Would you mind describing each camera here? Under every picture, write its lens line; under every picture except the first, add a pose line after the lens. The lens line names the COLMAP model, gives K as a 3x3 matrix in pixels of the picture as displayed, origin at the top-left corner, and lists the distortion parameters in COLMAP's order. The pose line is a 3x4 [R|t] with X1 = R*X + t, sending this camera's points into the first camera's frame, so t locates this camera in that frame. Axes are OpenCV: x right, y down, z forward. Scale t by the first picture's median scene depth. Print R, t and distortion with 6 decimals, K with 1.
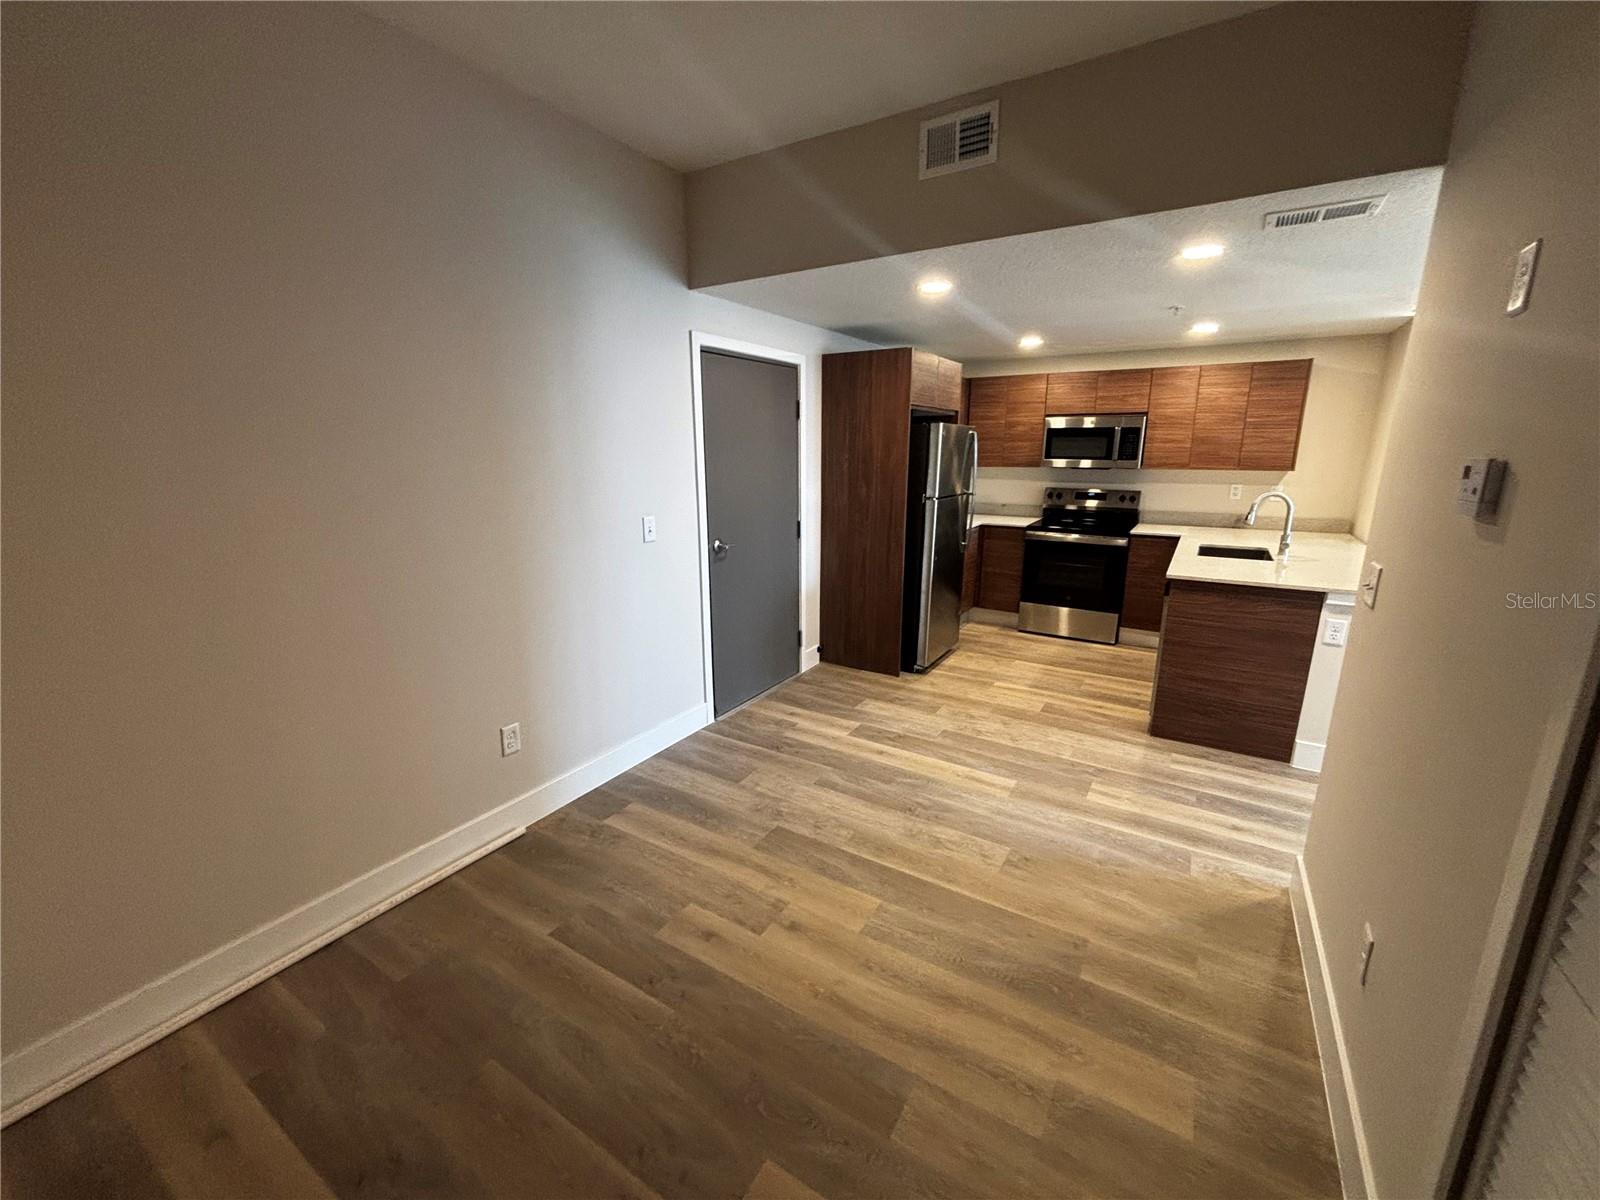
lens RADIAL K [[647.9, 0, 798.8], [0, 647.9, 598.4], [0, 0, 1]] dist [-0.000236, -0.000755]
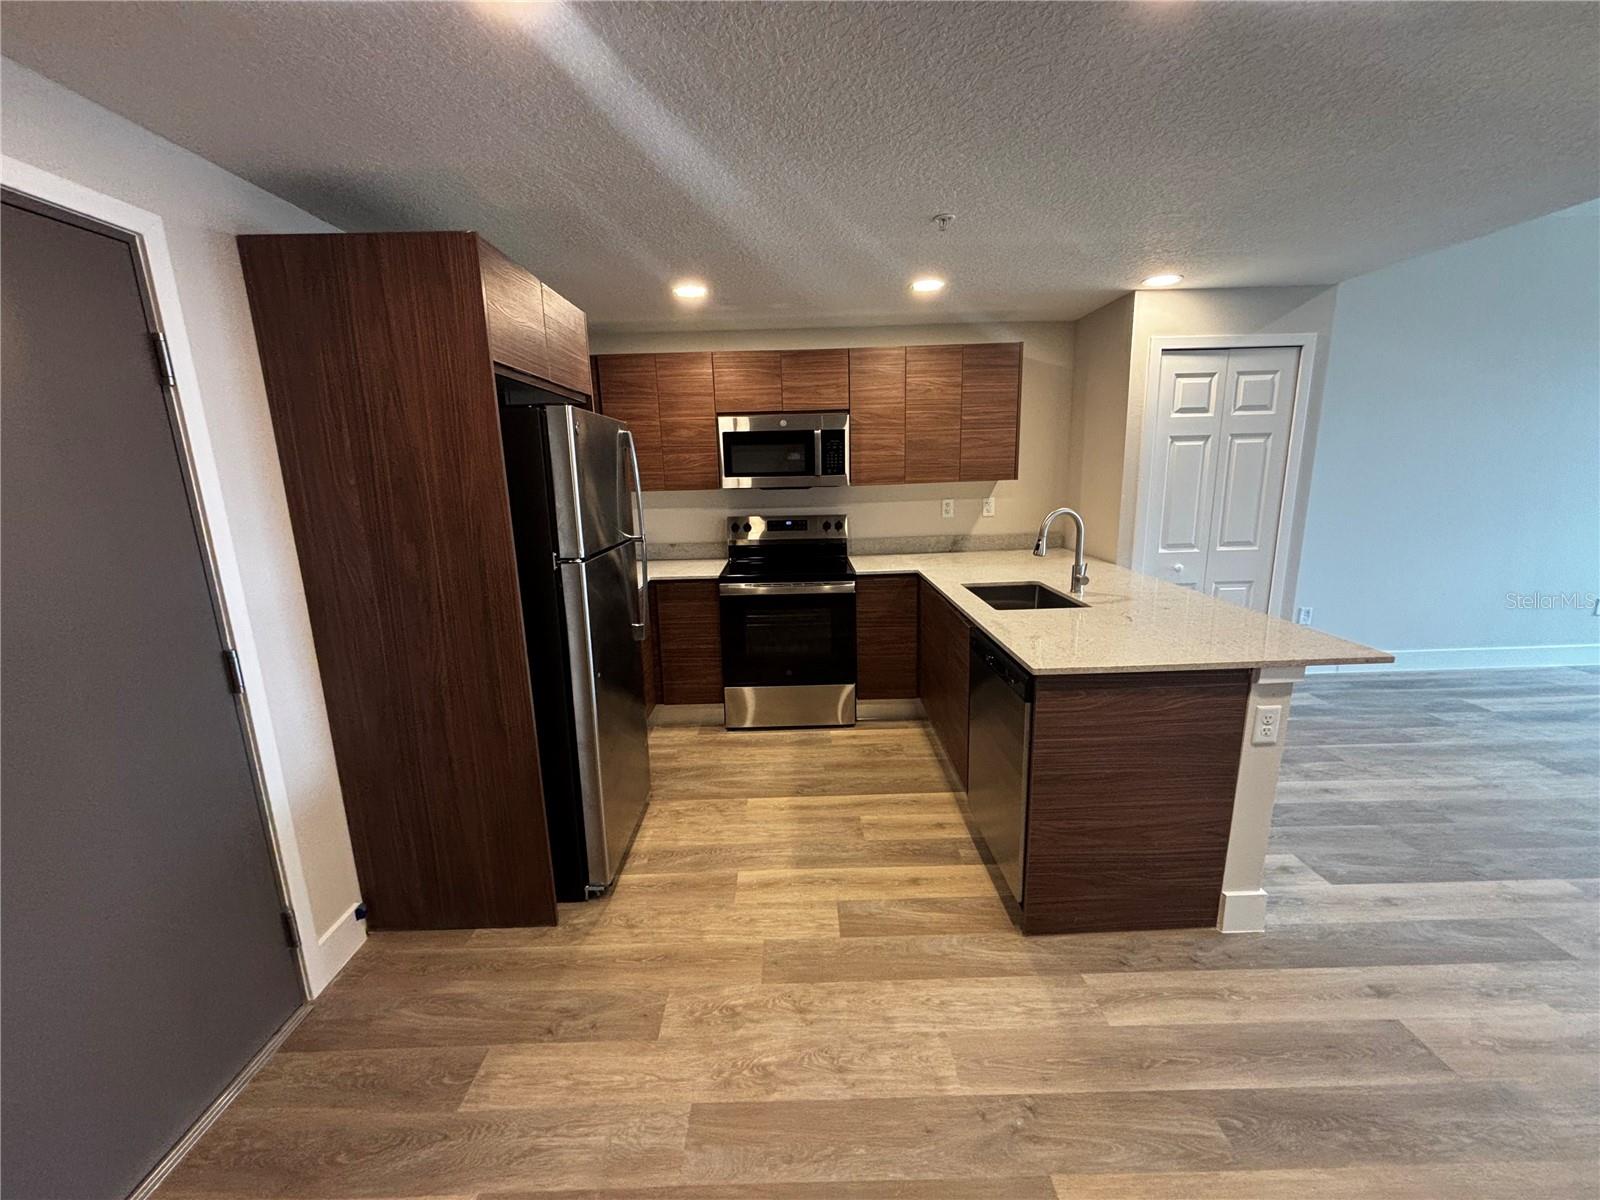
lens RADIAL K [[644.7, 0, 800.0], [0, 644.7, 598.5], [0, 0, 1]] dist [0.000927, -0.000377]
pose [[0.842376, -0.132857, 0.522257, 0.114347], [0.151294, 0.988461, 0.007423, -0.128913], [-0.517217, 0.072761, 0.852756, 0.614967]]
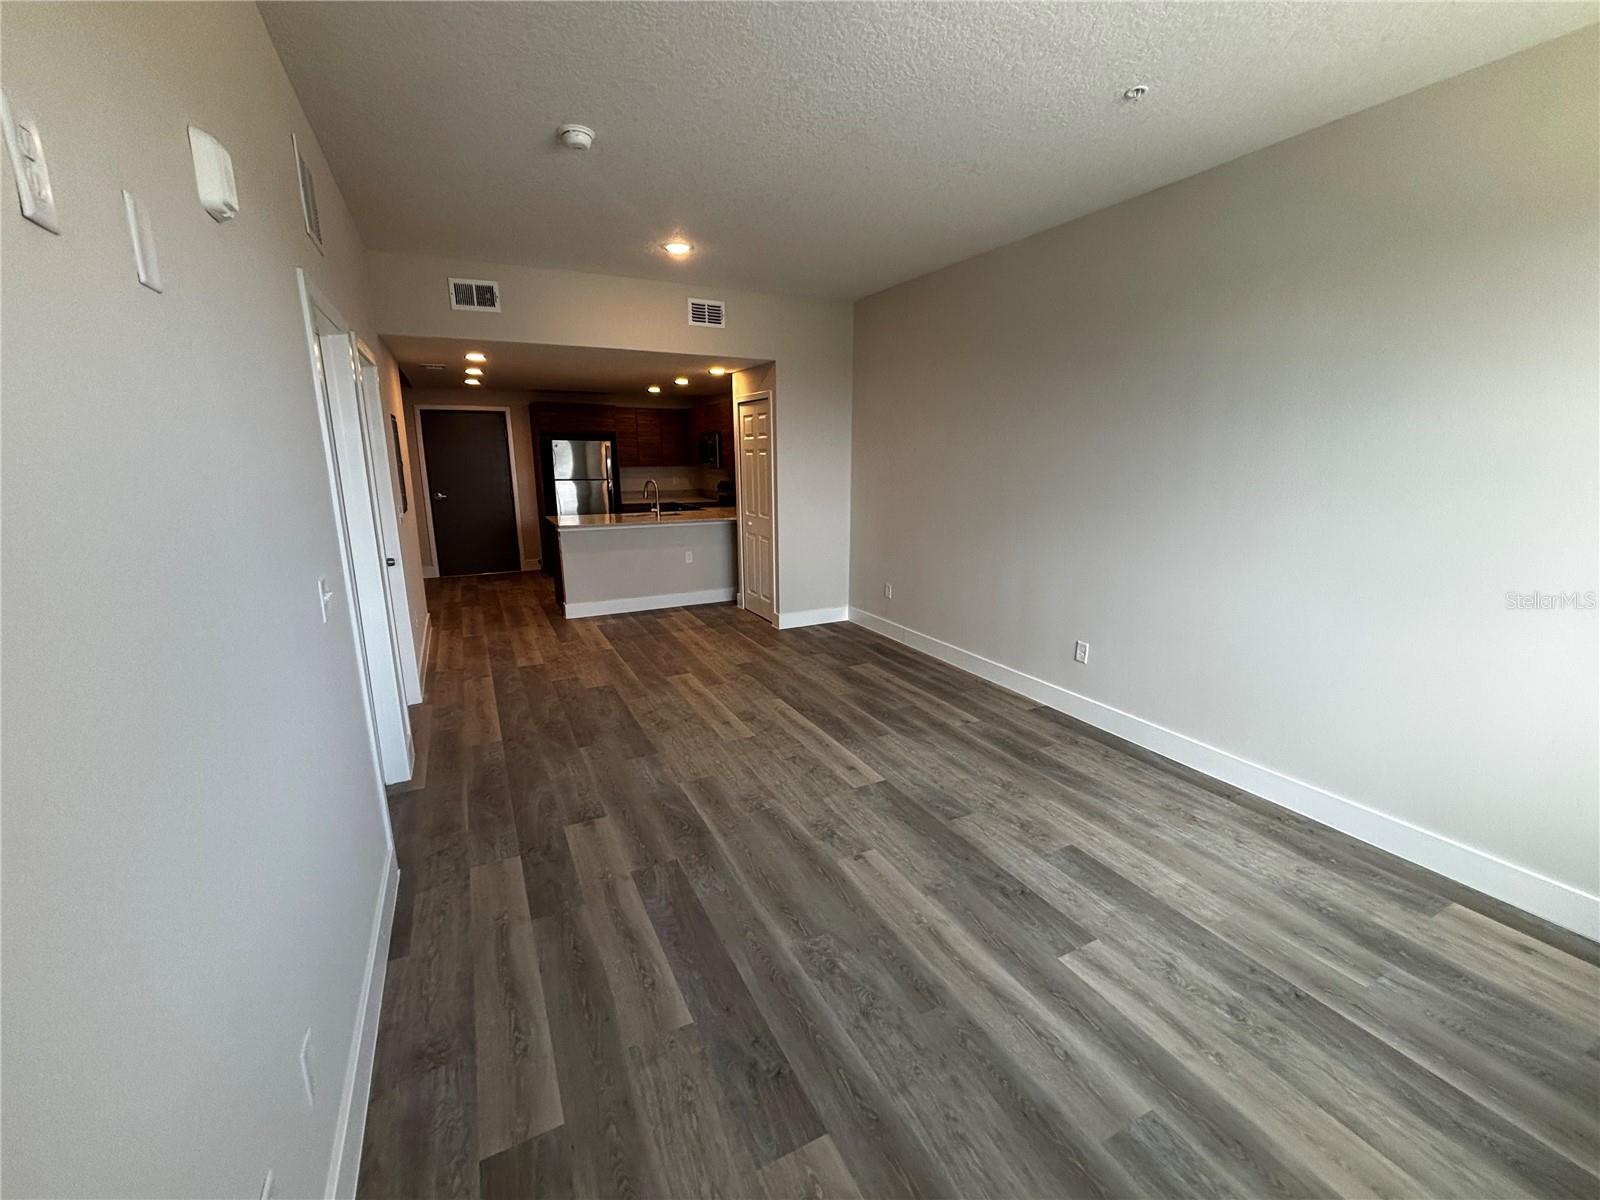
lens RADIAL K [[662.5, 0, 800.5], [0, 662.5, 592.6], [0, 0, 1]] dist [0.010809, 0.000011]
pose [[0.858026, 0.108175, -0.502085, 2.248721], [-0.119474, 0.992790, 0.009726, 0.080512], [0.499516, 0.051641, 0.864764, -0.357740]]
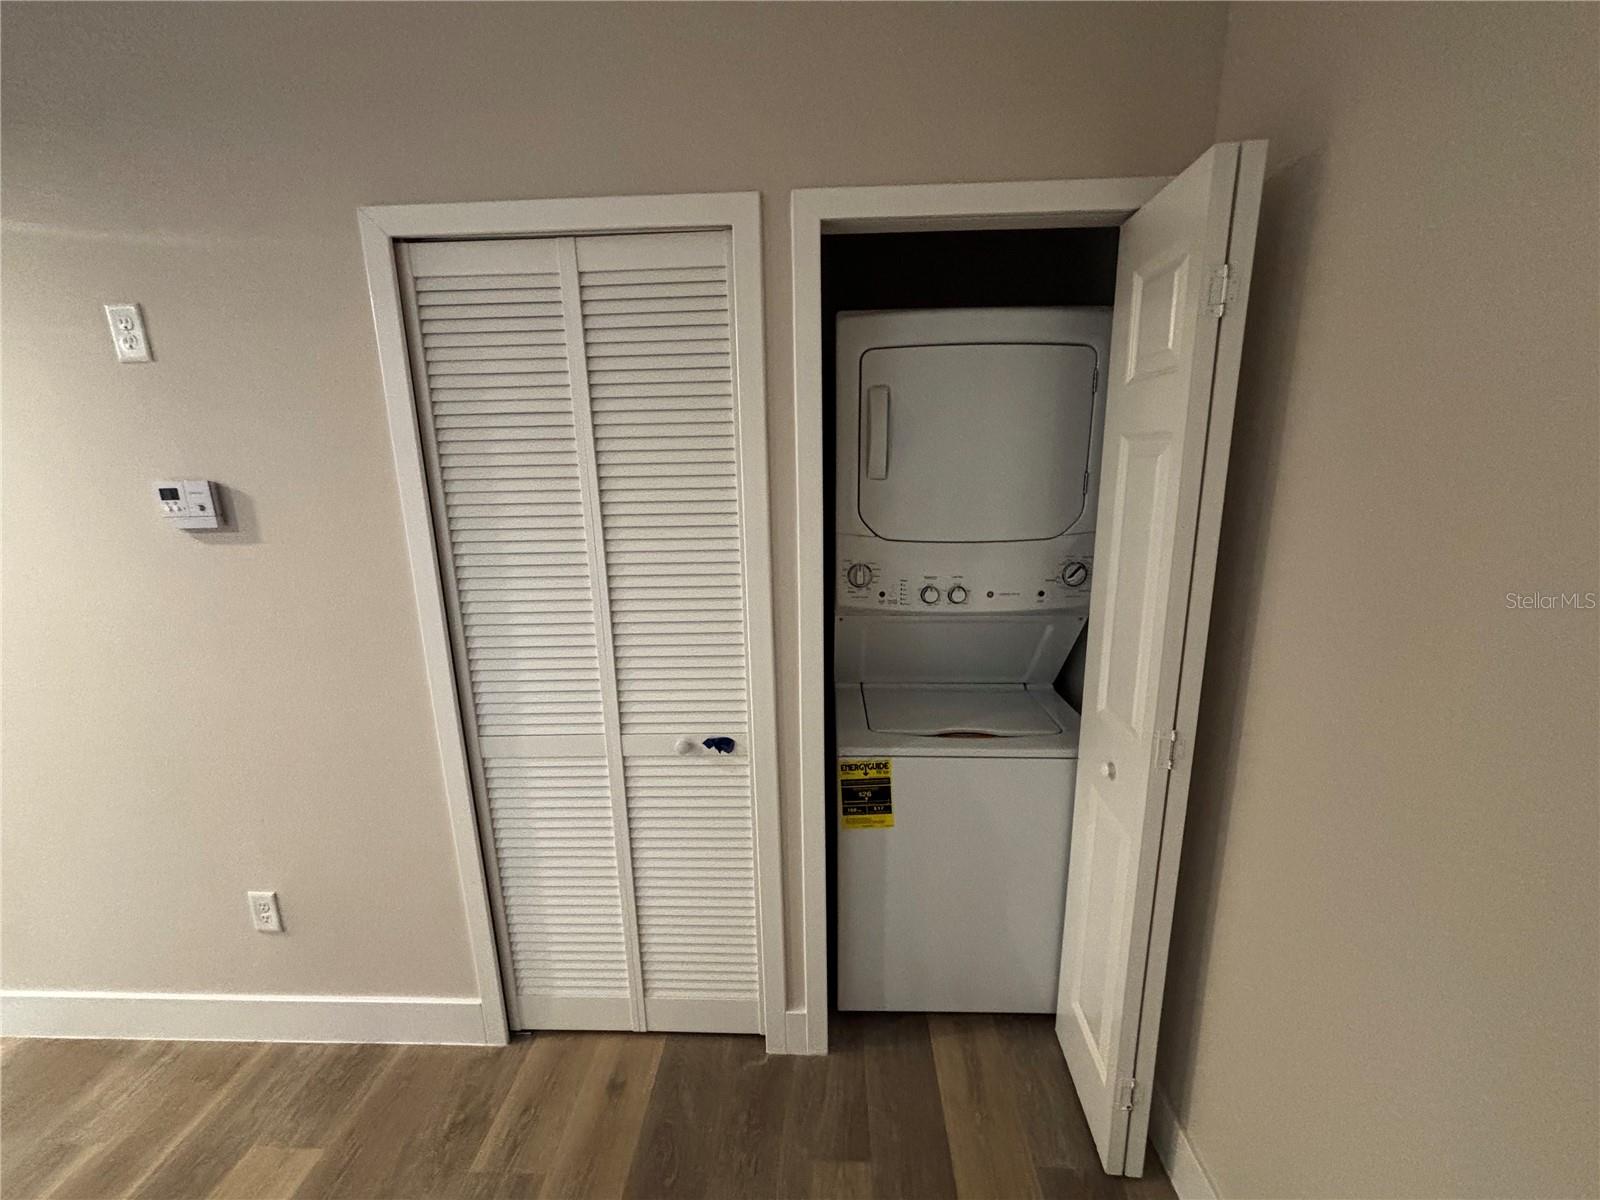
lens RADIAL K [[636.1, 0, 803.2], [0, 636.1, 596.5], [0, 0, 1]] dist [-0.002229, -0.000610]
pose [[-0.497367, -0.171046, 0.850511, -0.202372], [0.223907, 0.921847, 0.316330, -0.046773], [-0.838148, 0.347768, -0.420198, 0.214536]]
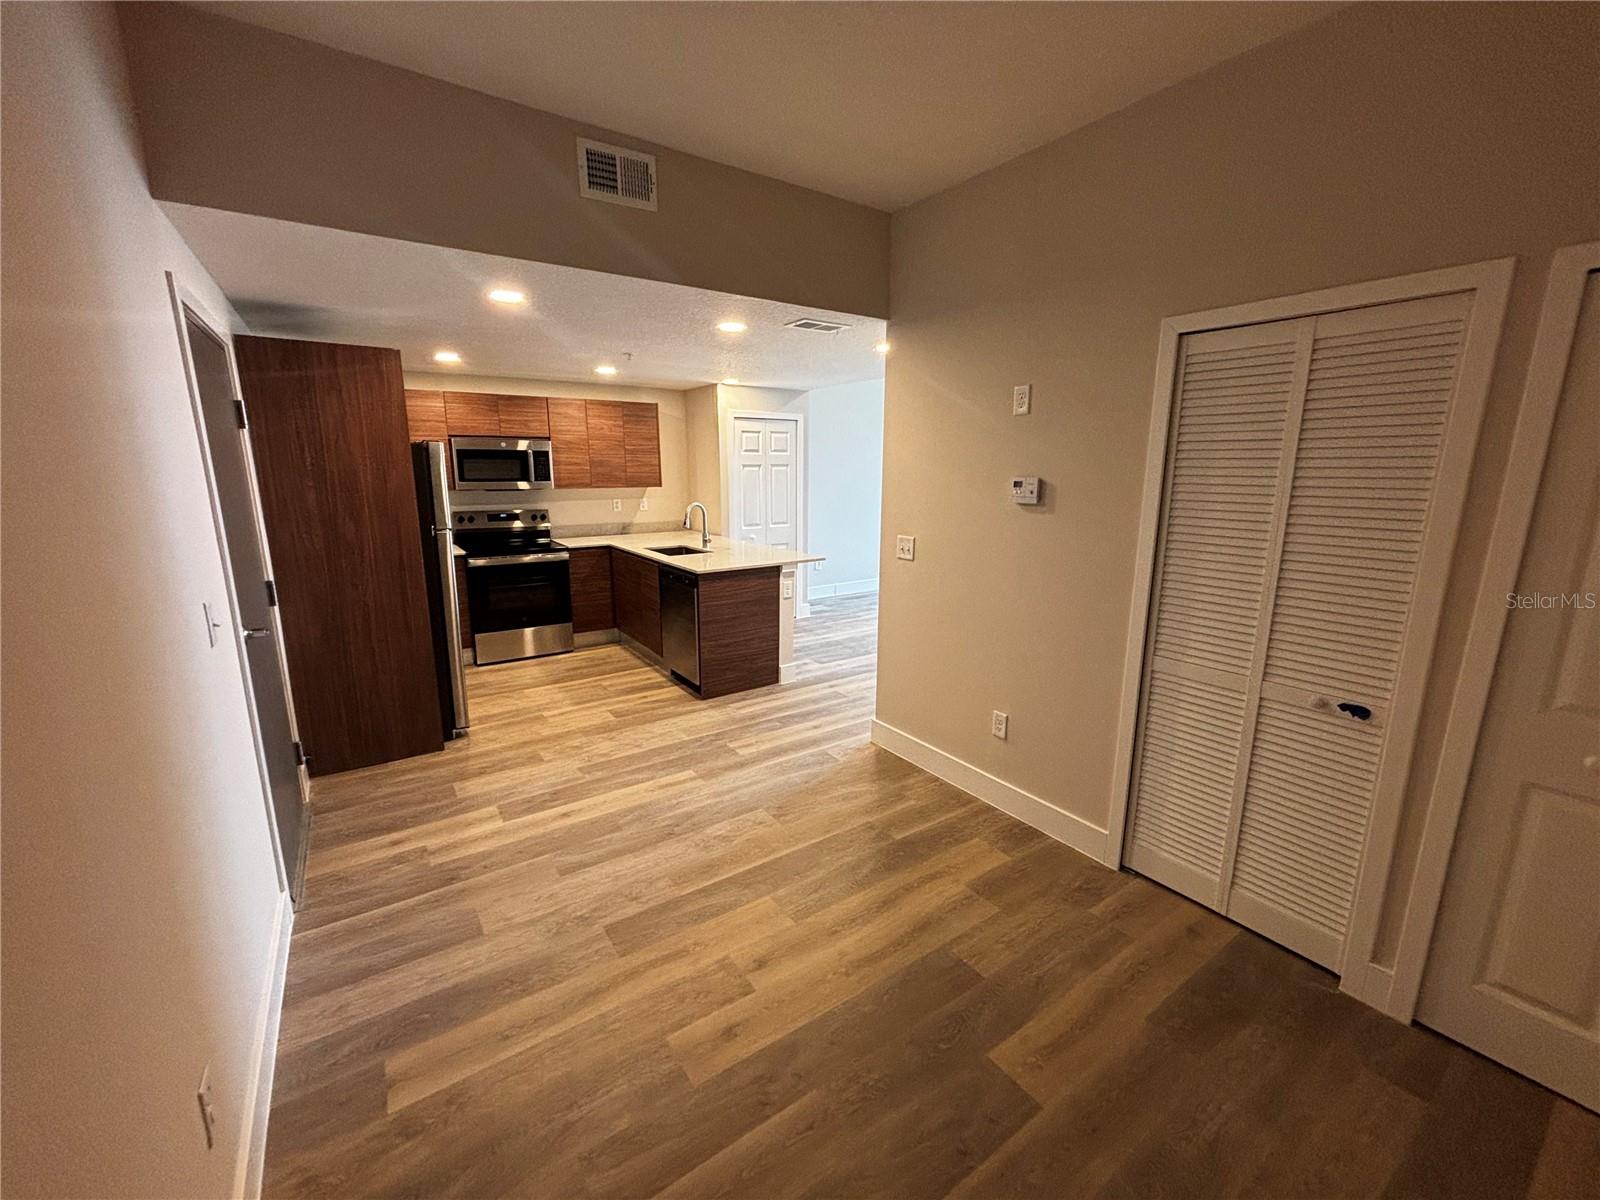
lens RADIAL K [[647.2, 0, 803.6], [0, 647.2, 597.6], [0, 0, 1]] dist [0.002542, -0.000179]
pose [[0.394479, -0.183366, 0.900424, -0.482774], [0.209743, 0.971988, 0.106051, -0.074886], [-0.894648, 0.147023, 0.421889, 0.286899]]
